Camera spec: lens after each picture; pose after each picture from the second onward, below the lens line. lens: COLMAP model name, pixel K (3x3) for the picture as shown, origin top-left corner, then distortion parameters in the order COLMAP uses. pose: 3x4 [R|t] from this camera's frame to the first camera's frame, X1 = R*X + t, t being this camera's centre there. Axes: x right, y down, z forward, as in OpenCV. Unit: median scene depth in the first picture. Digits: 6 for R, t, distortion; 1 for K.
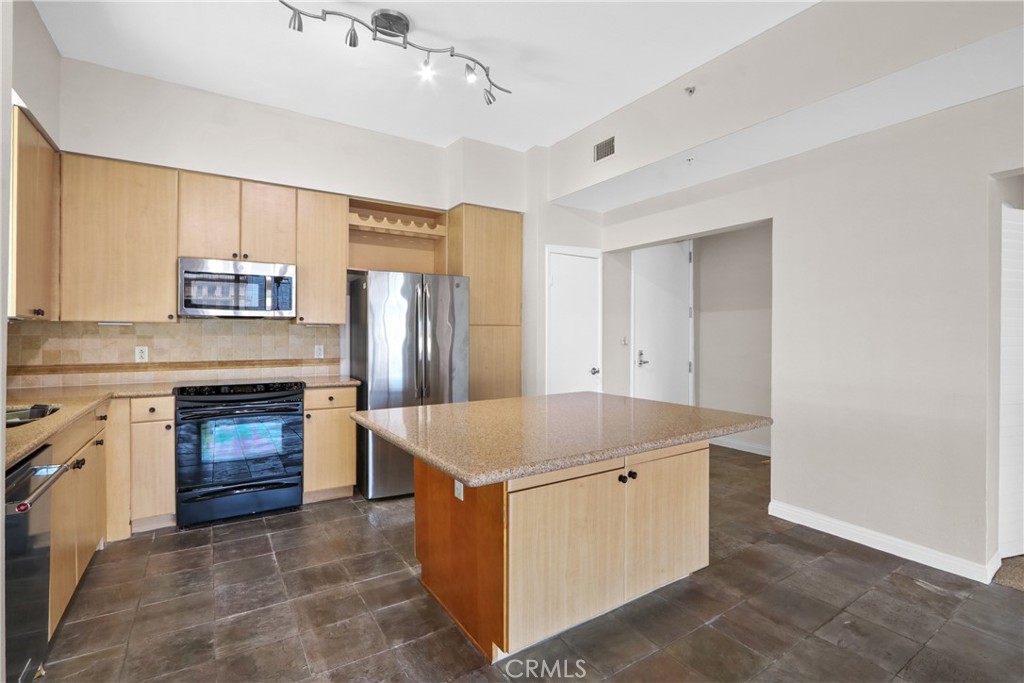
lens RADIAL K [[471.7, 0, 509.9], [0, 471.7, 336.9], [0, 0, 1]] dist [-0.016743, 0.000198]
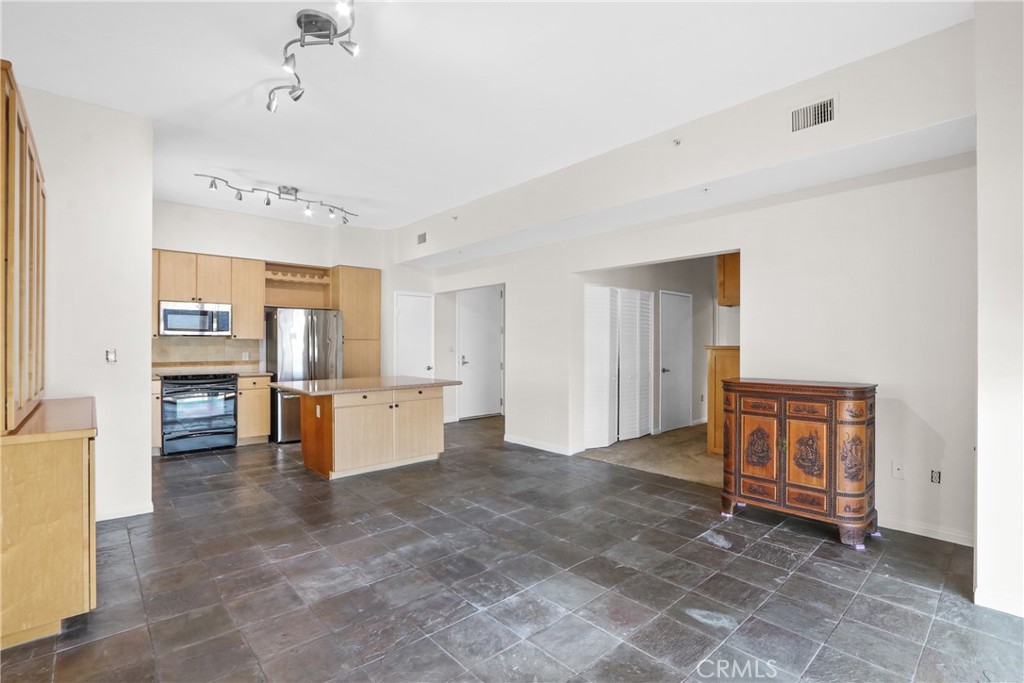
lens RADIAL K [[471.7, 0, 516.9], [0, 471.7, 345.9], [0, 0, 1]] dist [-0.016743, 0.000198]
pose [[0.986003, -0.003163, 0.166700, 0.261488], [0.003882, 0.999985, -0.003984, 0.006146], [-0.166684, 0.004576, 0.986000, -0.796917]]
